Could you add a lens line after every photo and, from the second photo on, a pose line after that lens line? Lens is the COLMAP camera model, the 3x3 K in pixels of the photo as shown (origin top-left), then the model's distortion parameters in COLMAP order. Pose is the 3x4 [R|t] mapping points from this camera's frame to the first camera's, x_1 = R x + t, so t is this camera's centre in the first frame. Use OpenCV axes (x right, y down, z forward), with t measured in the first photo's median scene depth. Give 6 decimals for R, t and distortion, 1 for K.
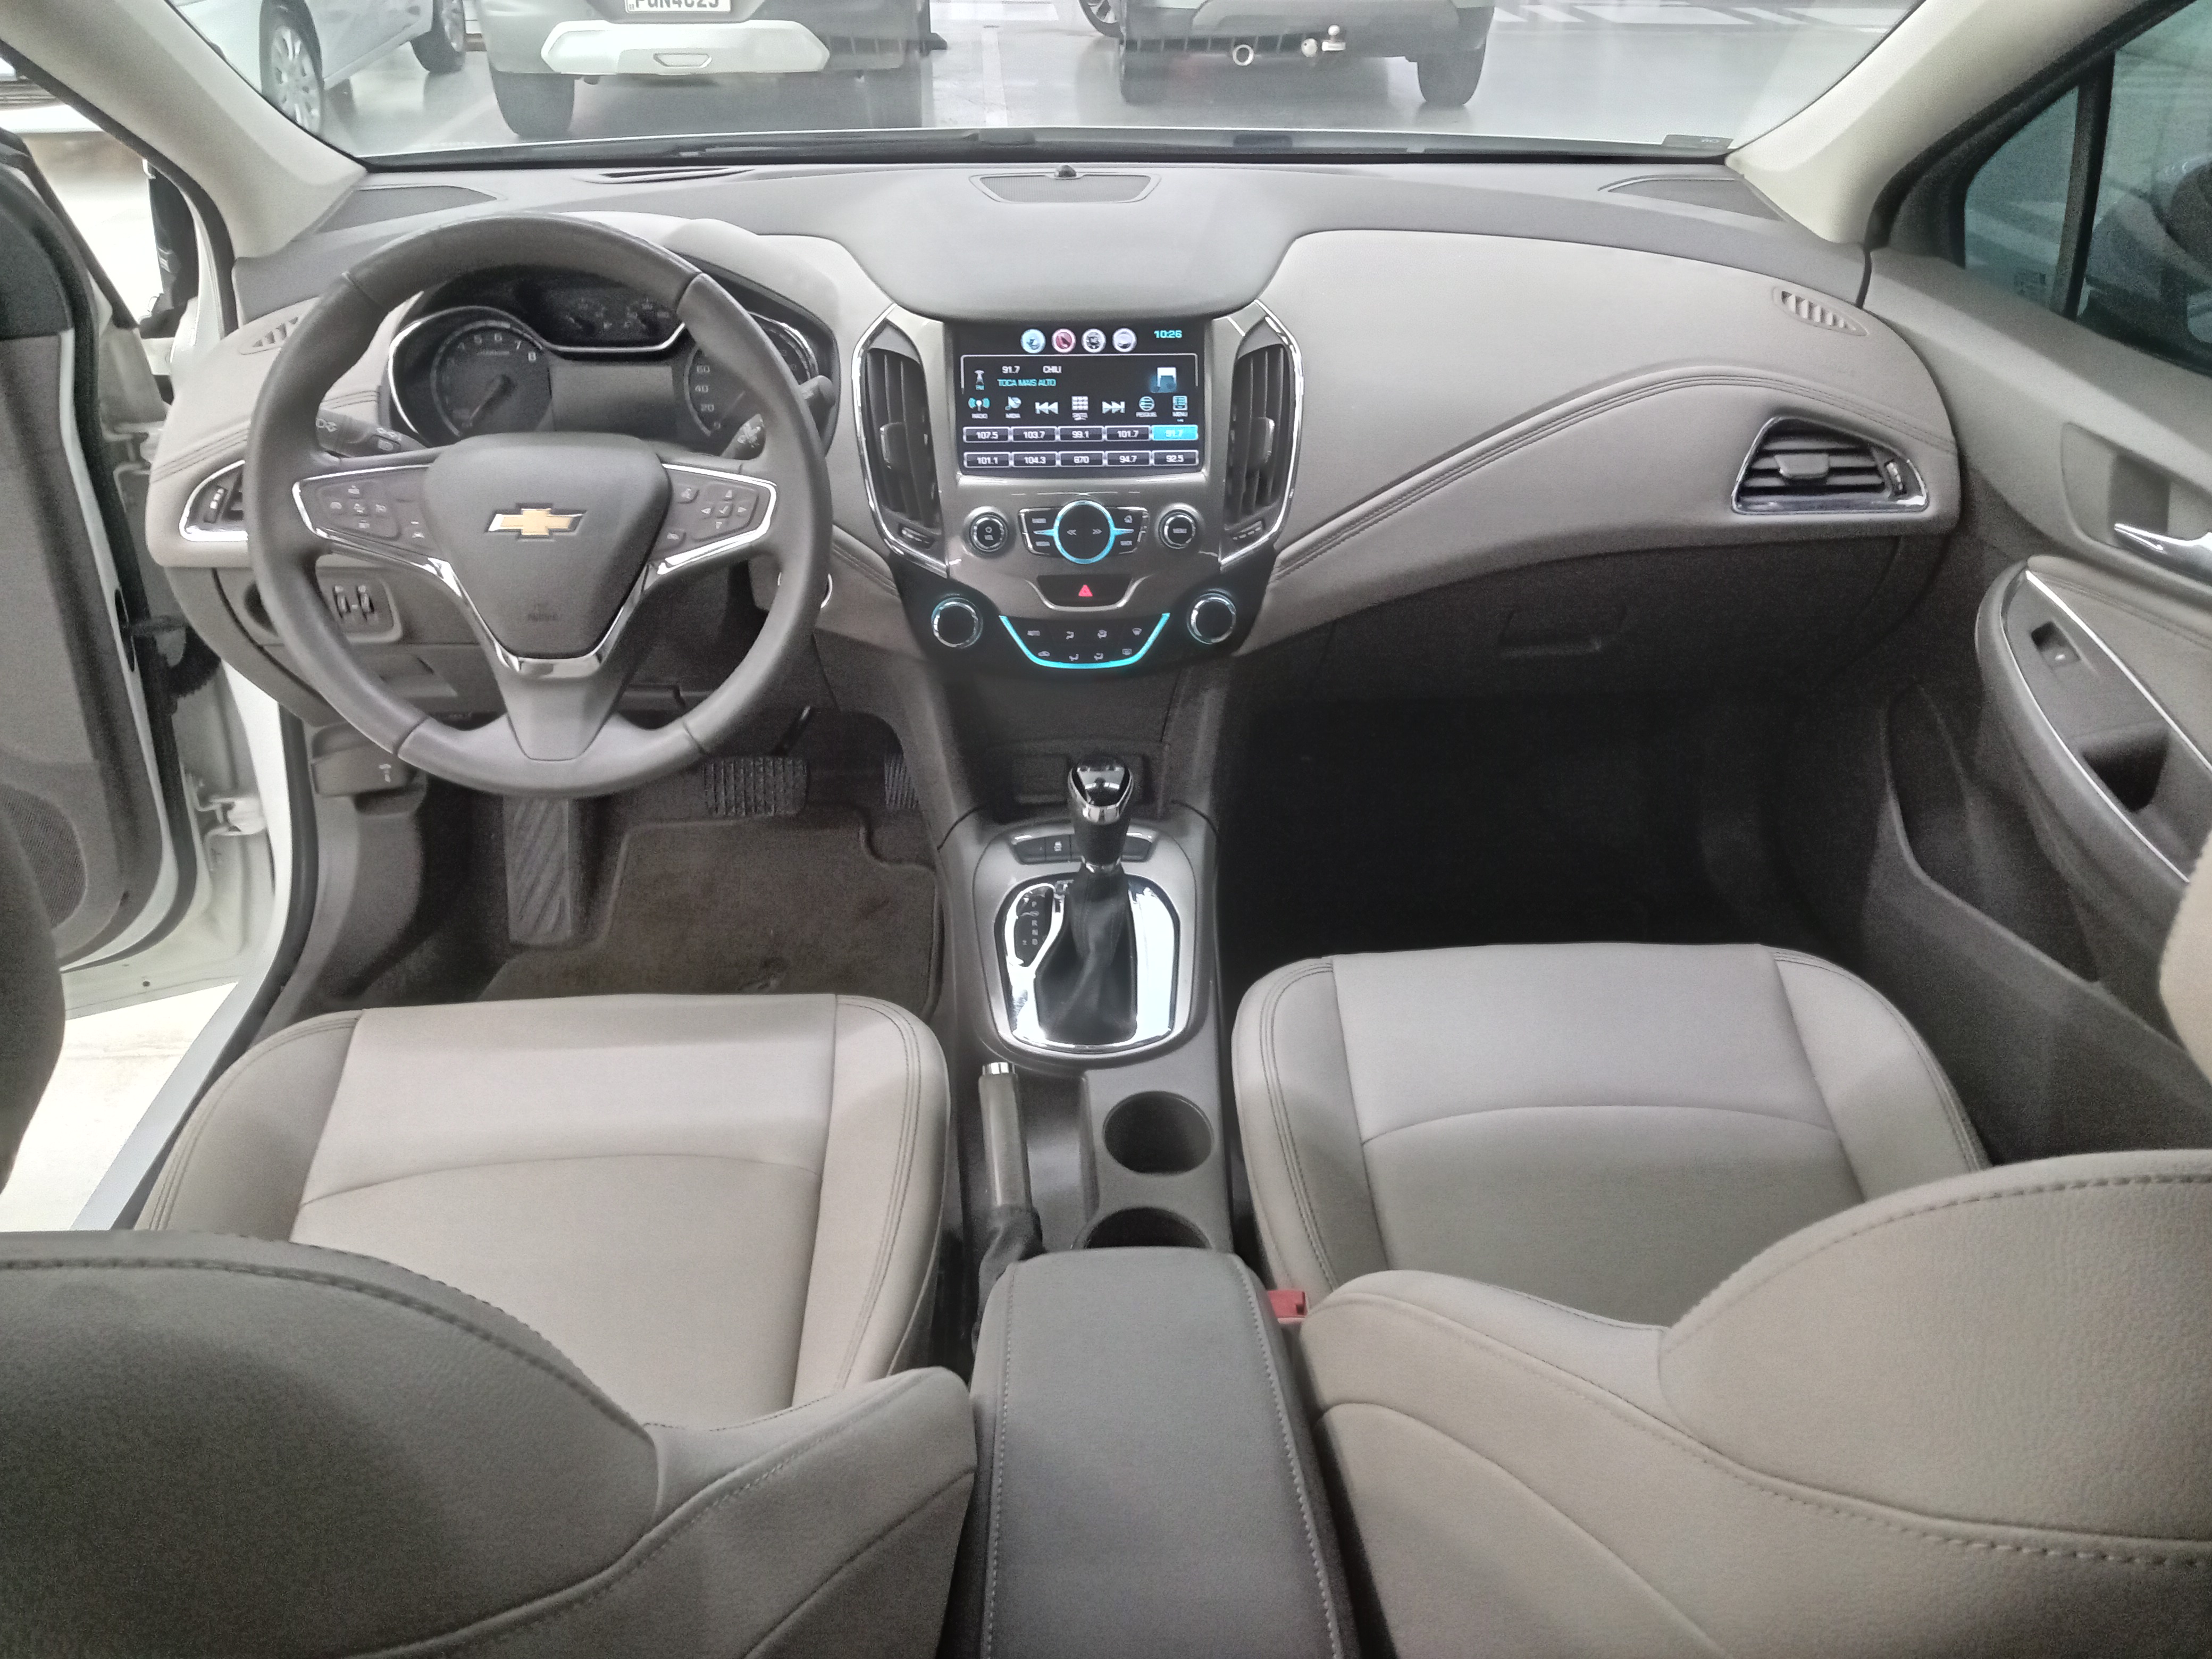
lens RADIAL K [[1620.6, 0, 1106.0], [0, 1620.6, 829.5], [0, 0, 1]] dist [0.073746, -0.080104]
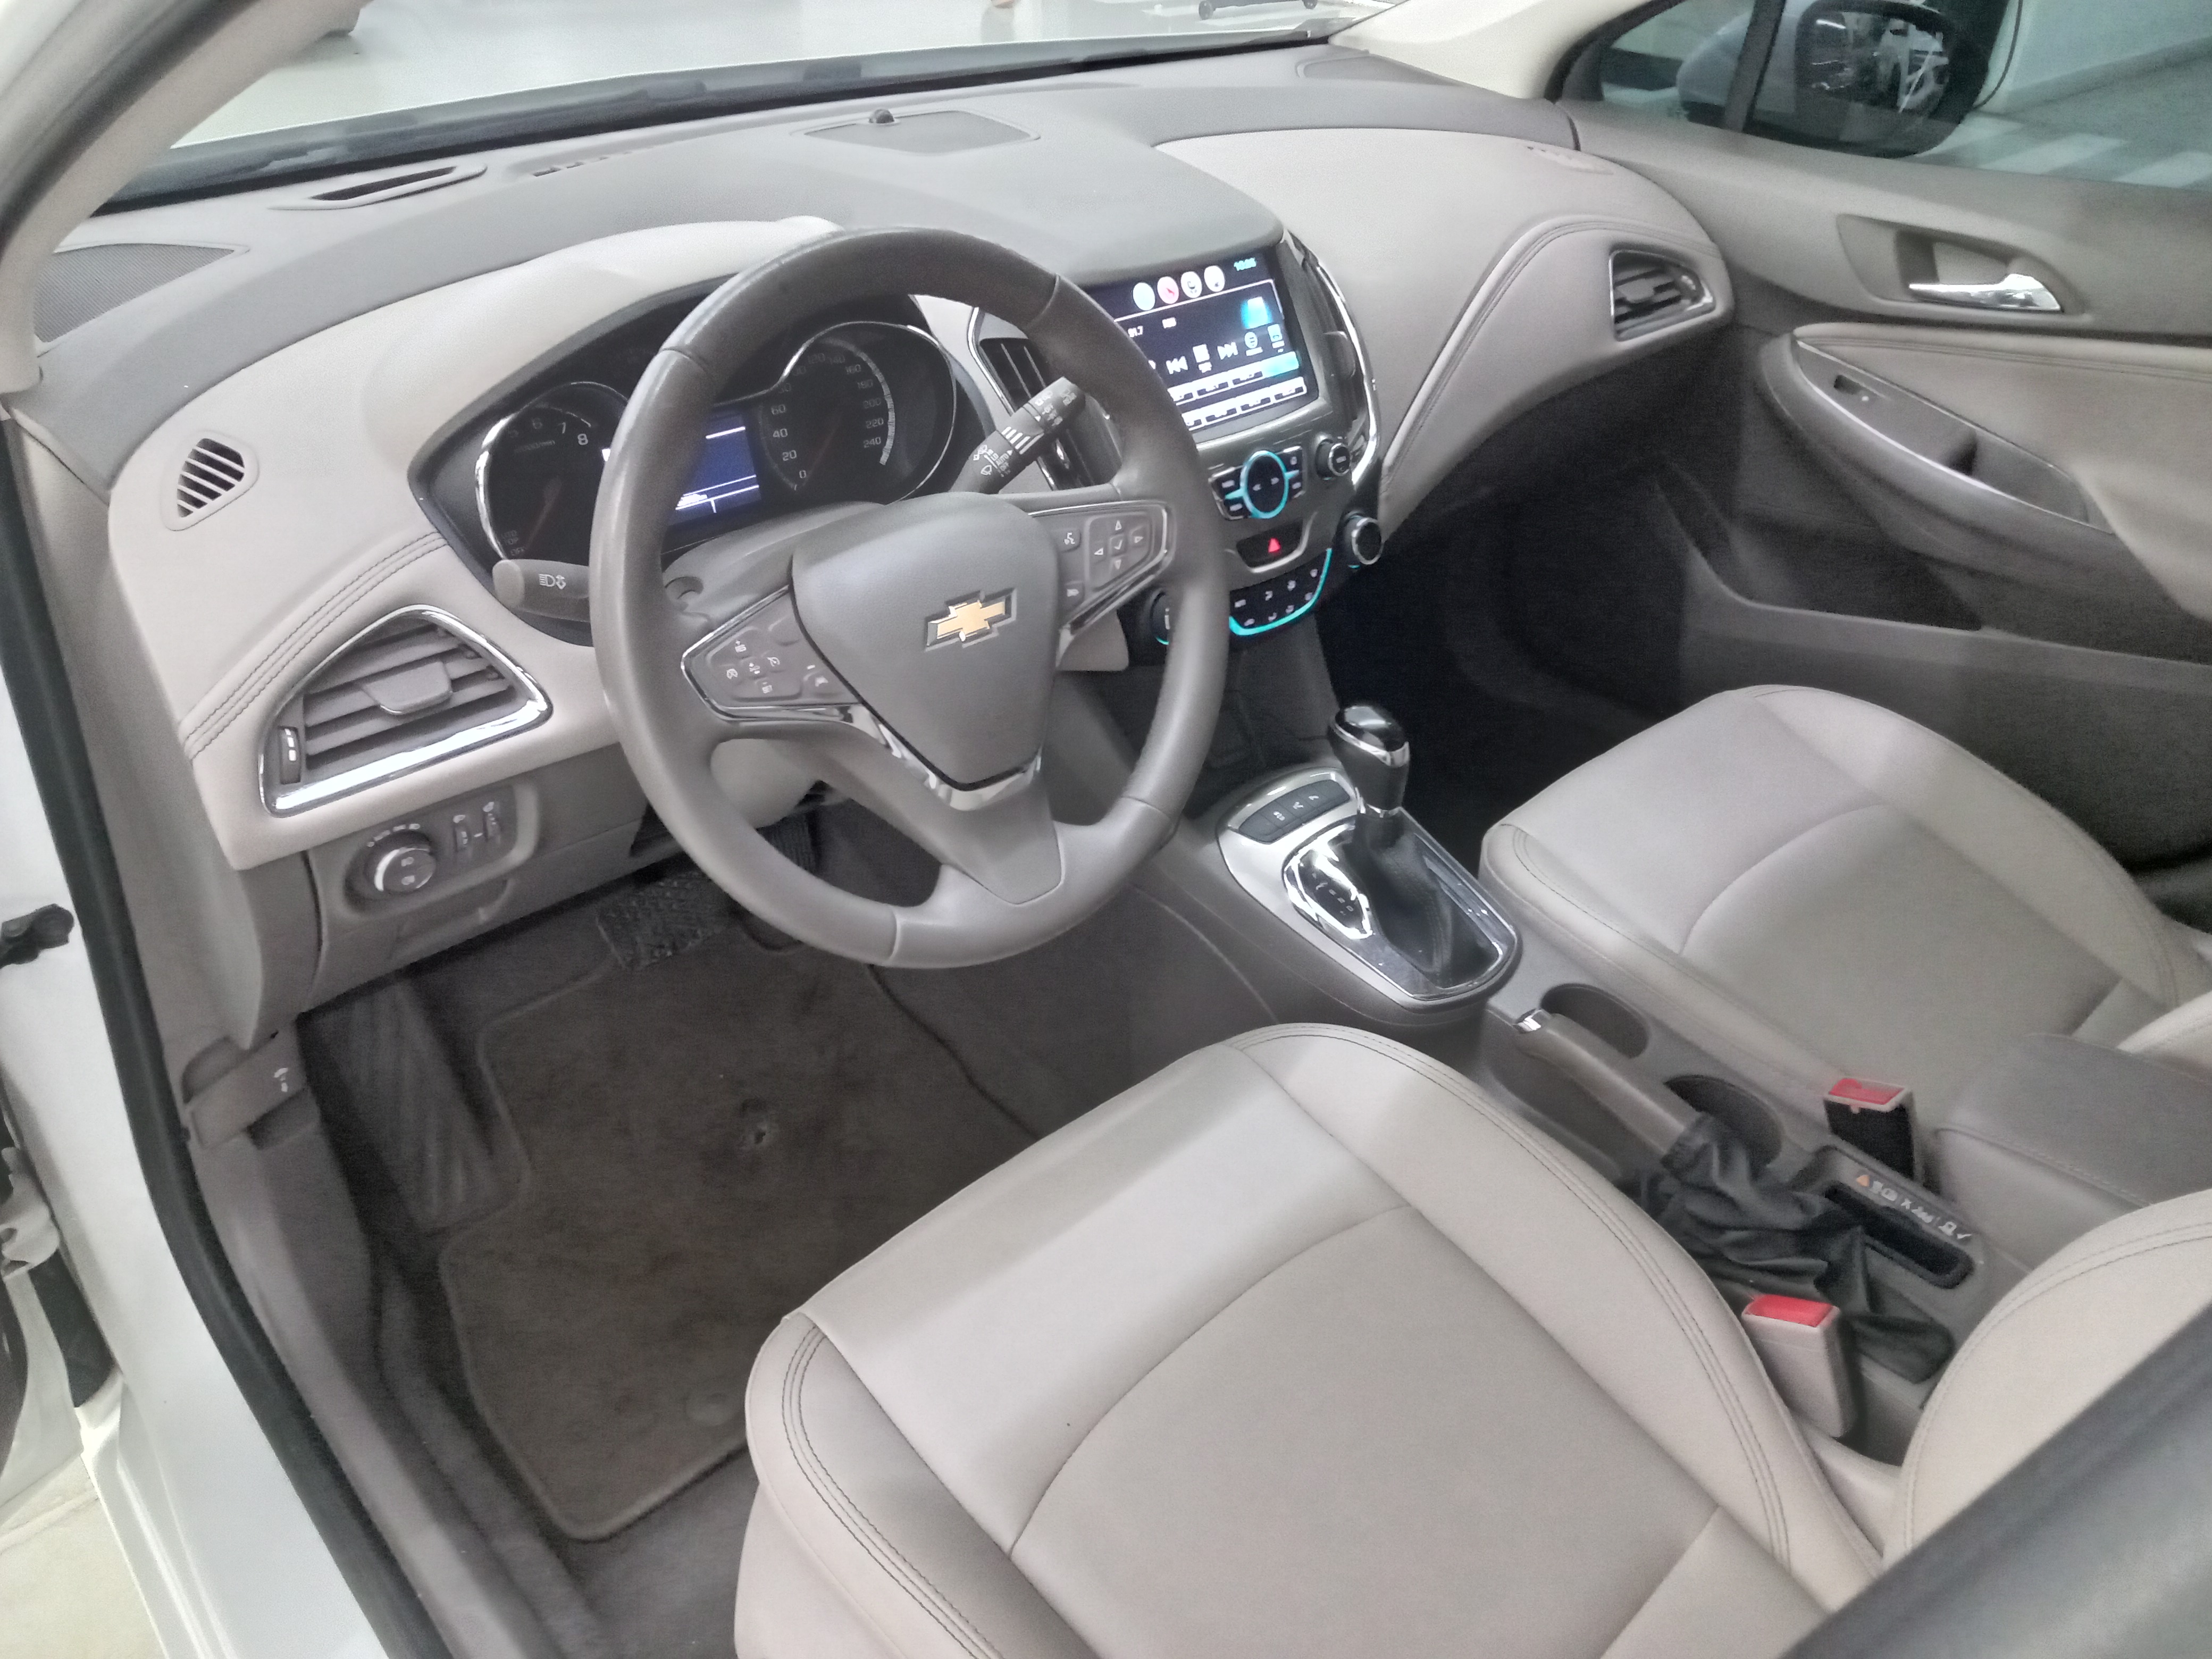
lens RADIAL K [[1649.9, 0, 1106.0], [0, 1649.9, 829.5], [0, 0, 1]] dist [0.074202, -0.106851]
pose [[0.768598, -0.346236, 0.537938, -0.661662], [0.322942, 0.935865, 0.140941, -0.158419], [-0.552237, 0.065396, 0.831118, 0.259918]]
